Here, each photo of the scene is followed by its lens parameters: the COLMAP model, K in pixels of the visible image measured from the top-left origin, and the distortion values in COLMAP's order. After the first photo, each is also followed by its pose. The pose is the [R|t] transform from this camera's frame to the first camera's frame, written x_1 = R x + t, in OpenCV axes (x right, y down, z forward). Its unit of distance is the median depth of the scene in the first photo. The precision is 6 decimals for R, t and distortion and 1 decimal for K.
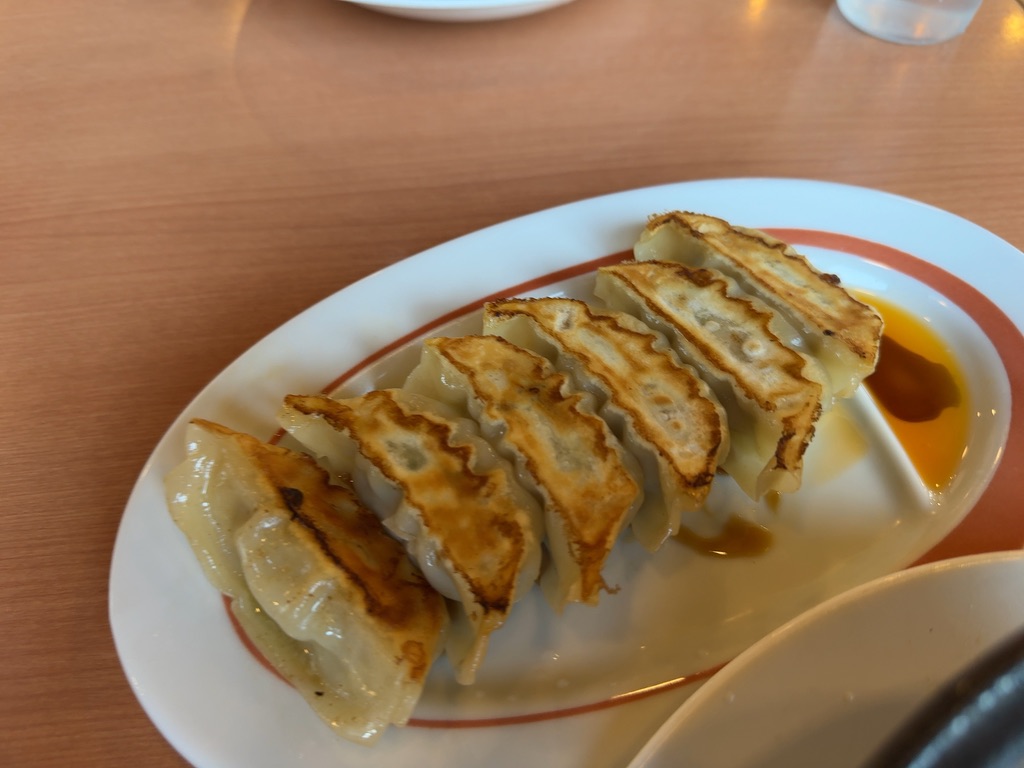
lens RADIAL K [[777.9, 0, 512.0], [0, 777.9, 384.0], [0, 0, 1]] dist [0.199691, -0.515571]
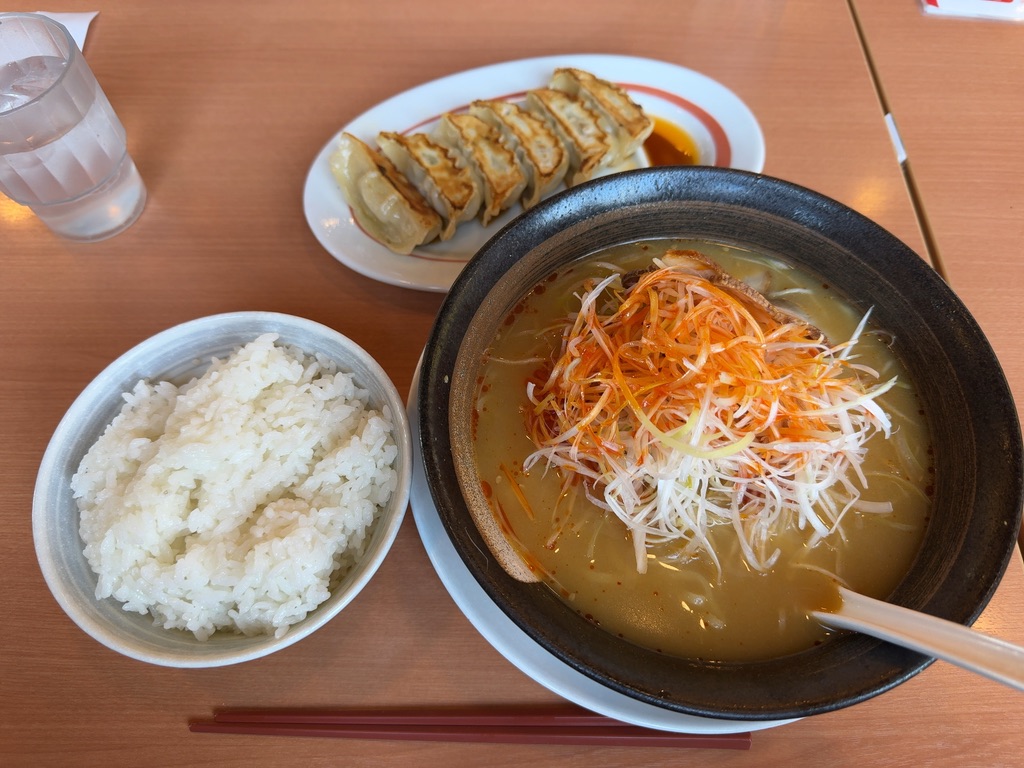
lens RADIAL K [[777.9, 0, 512.0], [0, 777.9, 384.0], [0, 0, 1]] dist [0.199691, -0.515571]
pose [[0.994234, 0.098382, -0.042664, 0.272928], [-0.093636, 0.990394, 0.101744, 0.486261], [0.052264, -0.097162, 0.993895, -1.382663]]
